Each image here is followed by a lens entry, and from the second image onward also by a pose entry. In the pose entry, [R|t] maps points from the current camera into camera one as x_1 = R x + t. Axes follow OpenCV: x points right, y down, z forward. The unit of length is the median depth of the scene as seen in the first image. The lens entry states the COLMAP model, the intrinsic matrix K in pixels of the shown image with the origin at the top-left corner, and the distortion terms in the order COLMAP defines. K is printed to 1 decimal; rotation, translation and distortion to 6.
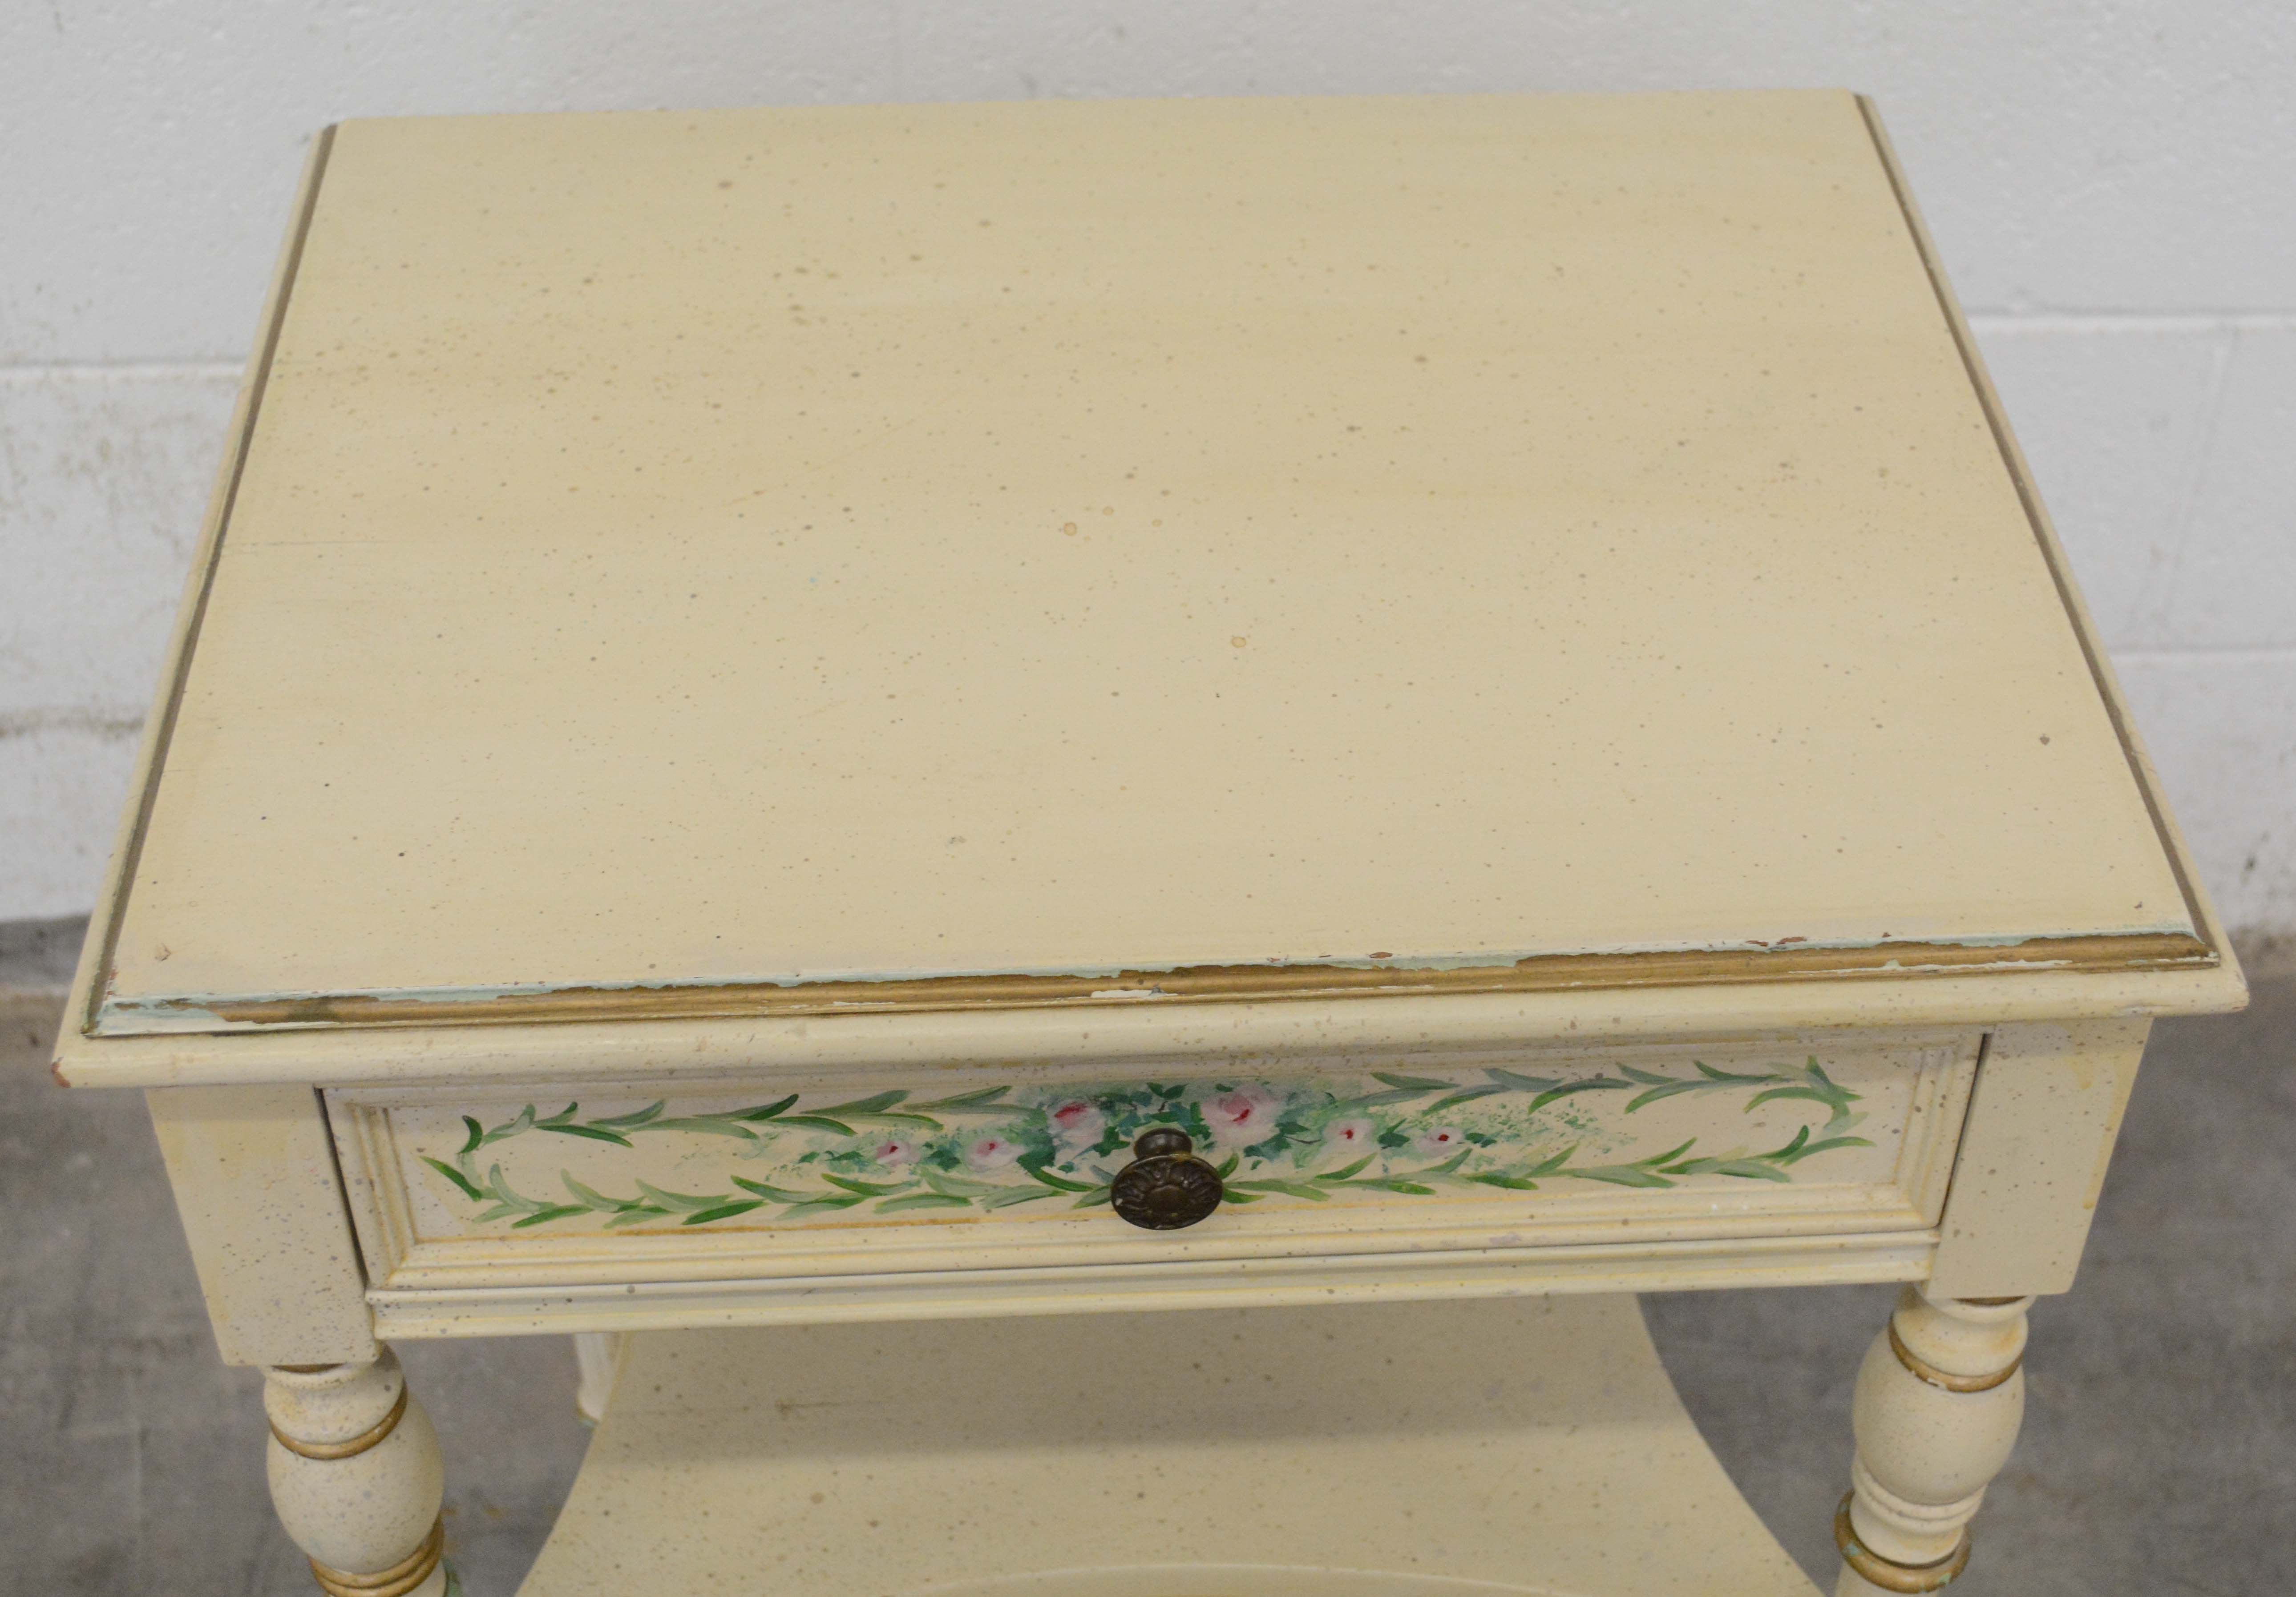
lens RADIAL K [[3288.6, 0, 1197.3], [0, 3288.6, 750.7], [0, 0, 1]] dist [-0.035700, 0.000000]
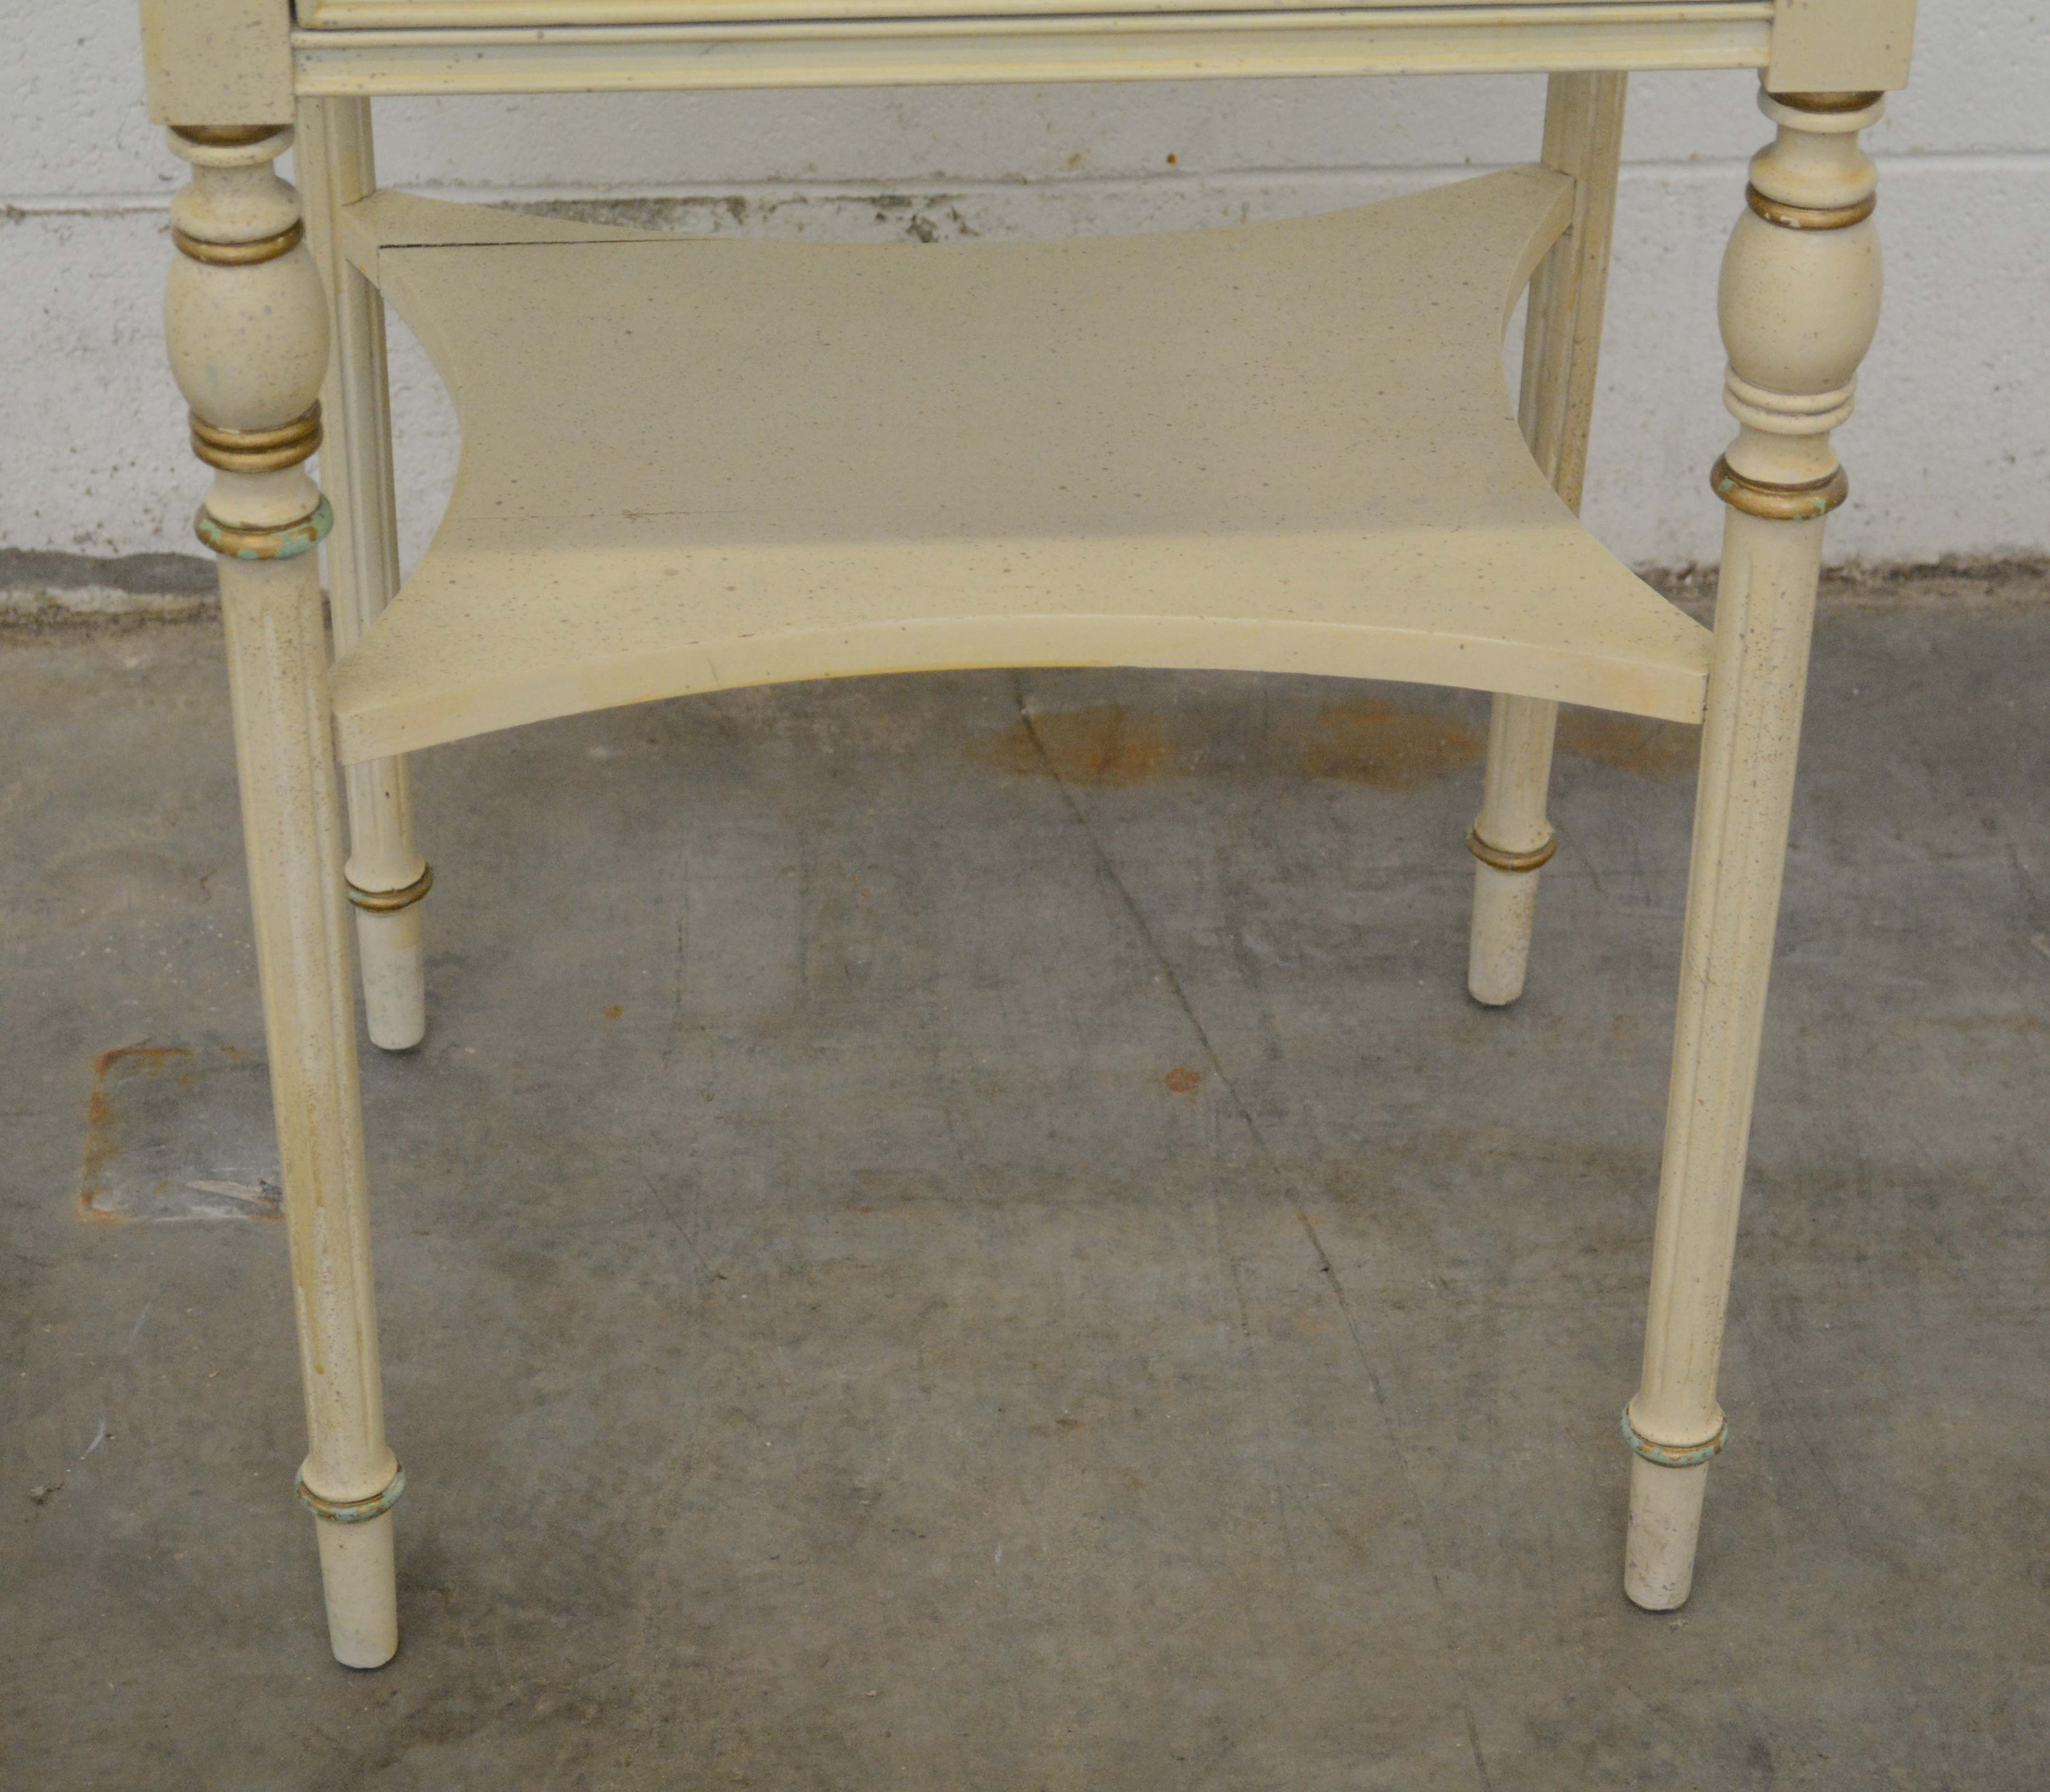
lens RADIAL K [[5243.7, 0, 1013.6], [0, 5243.7, 908.4], [0, 0, 1]] dist [0.044477, 0.000000]
pose [[0.999994, -0.003296, 0.000781, -0.022023], [0.003368, 0.992331, -0.123564, 0.676216], [-0.000367, 0.123566, 0.992336, -0.675817]]
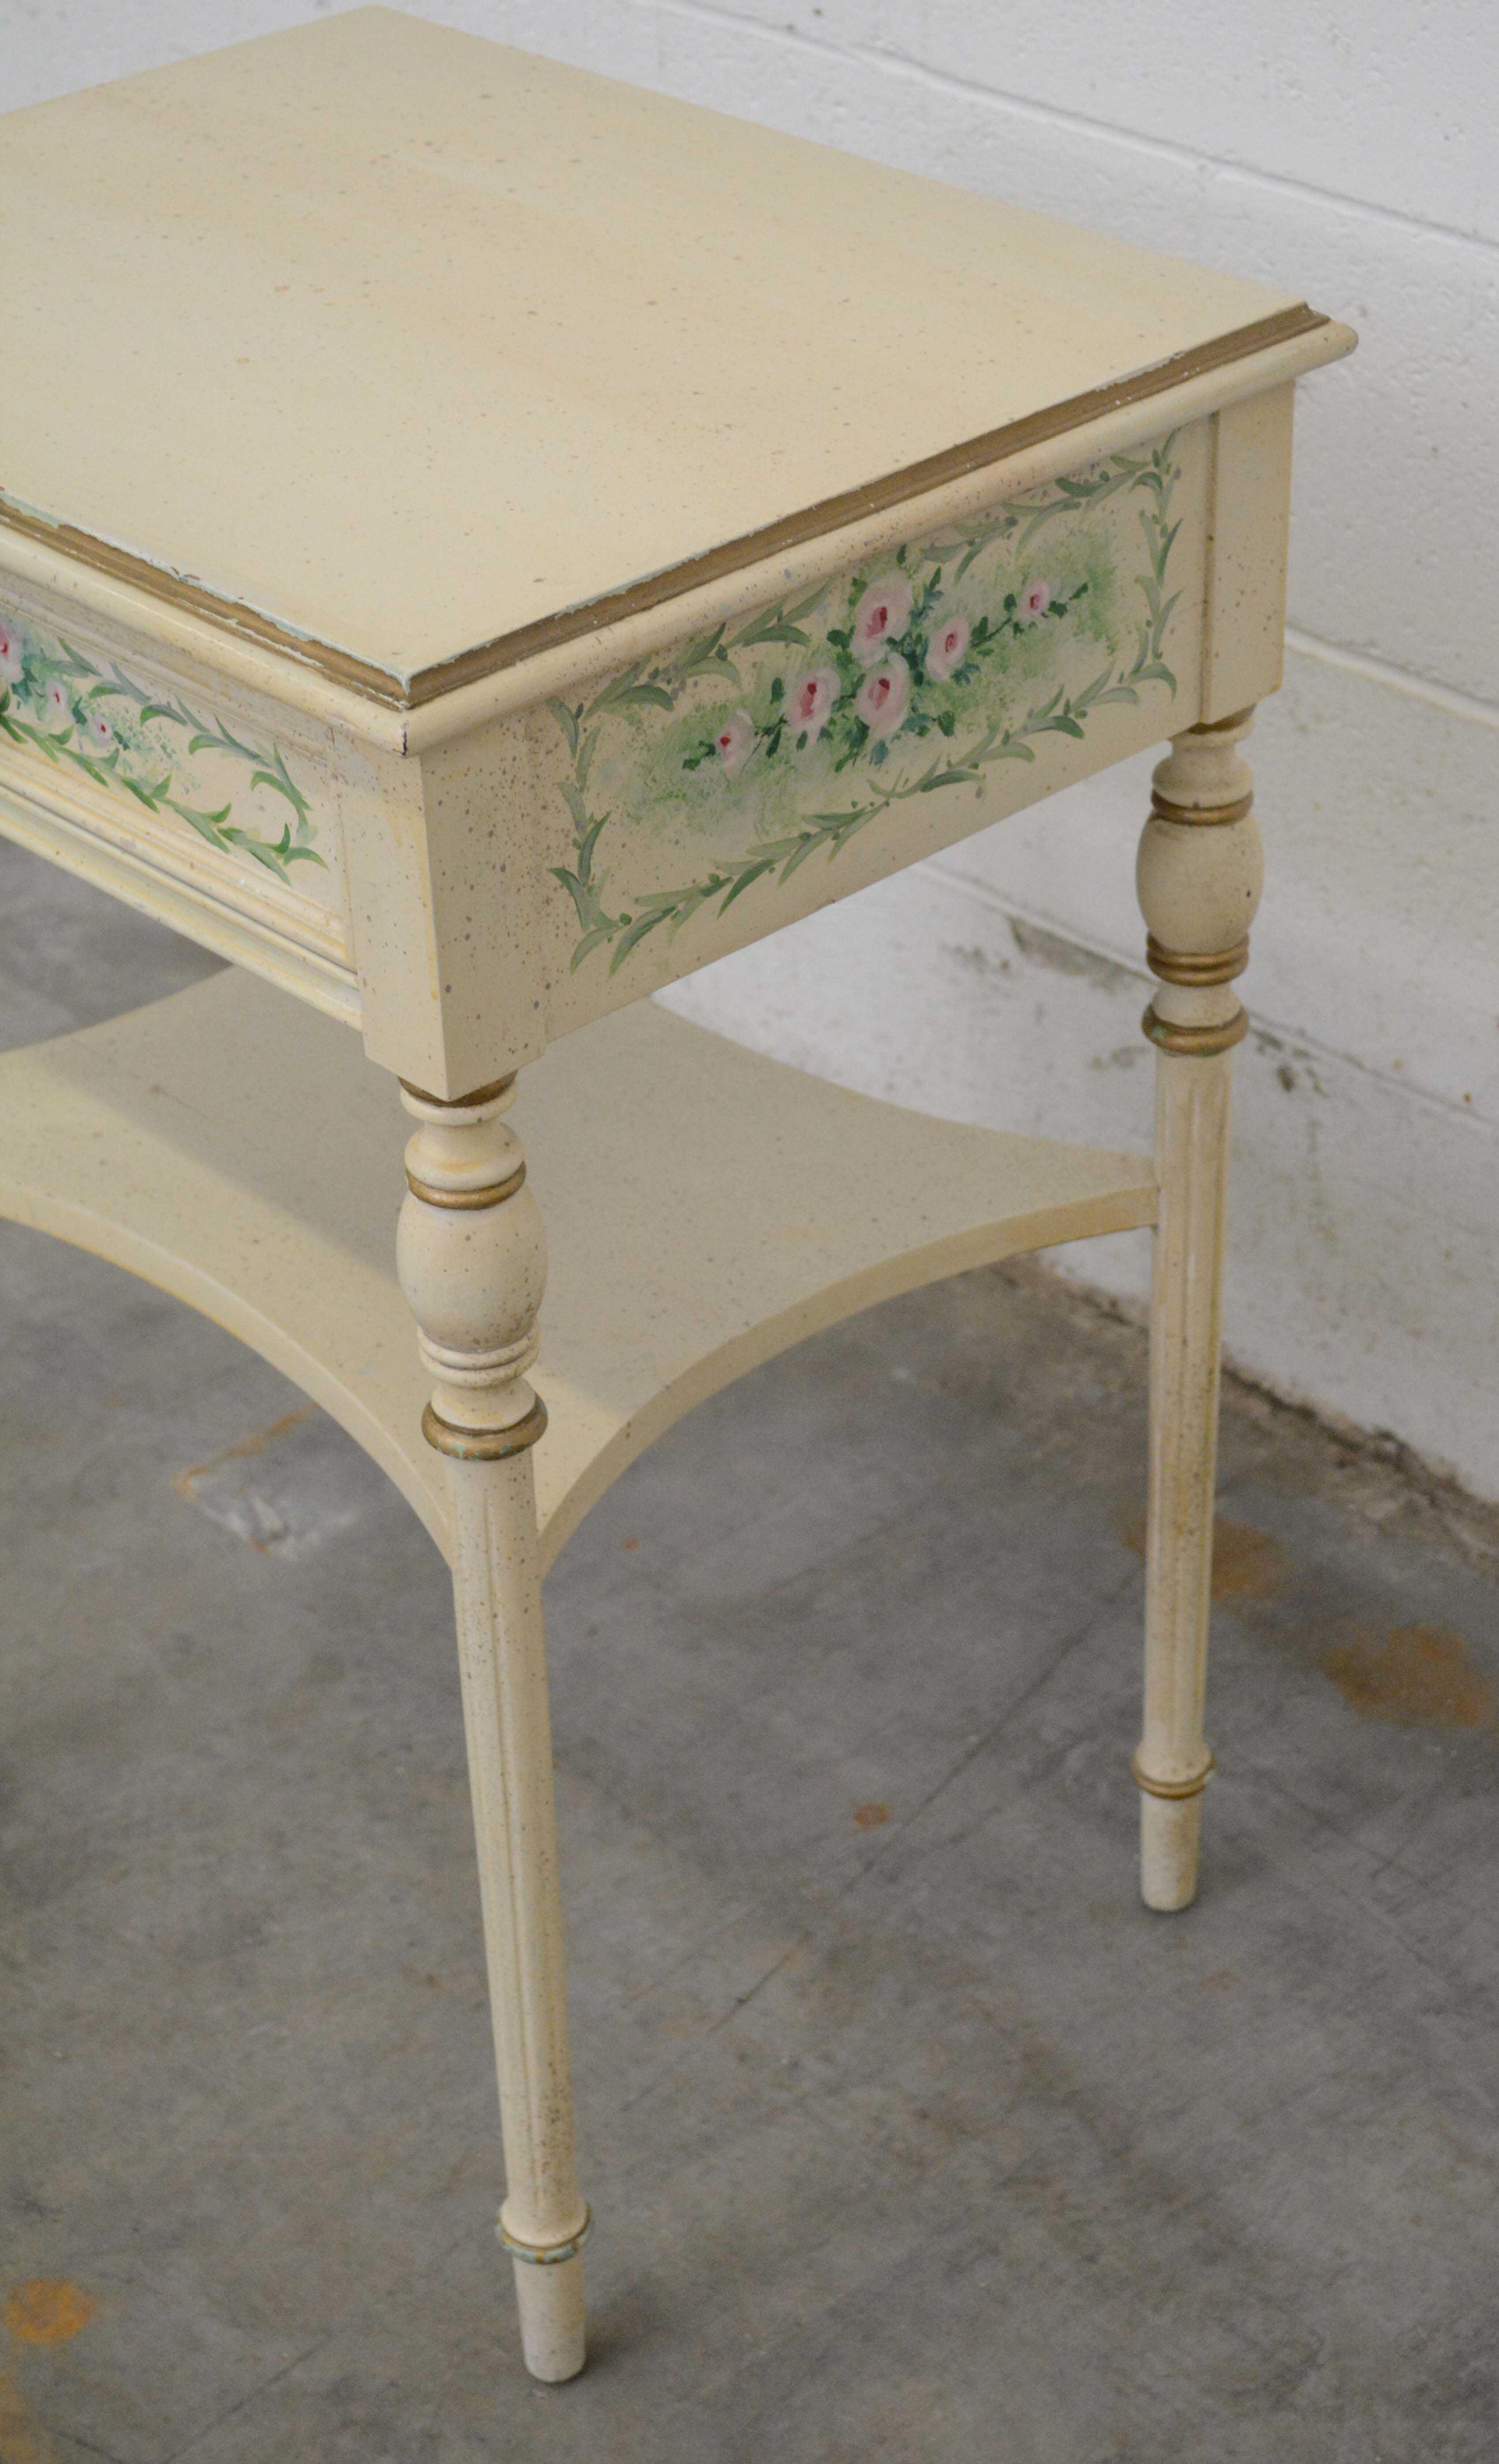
lens RADIAL K [[4266.2, 0, 745.1], [0, 4266.2, 1224.8], [0, 0, 1]] dist [0.010708, 0.000000]
pose [[0.647578, 0.391103, -0.653973, 1.396678], [-0.479562, 0.876134, 0.049092, 0.087988], [0.592168, 0.281830, 0.754923, -0.030993]]
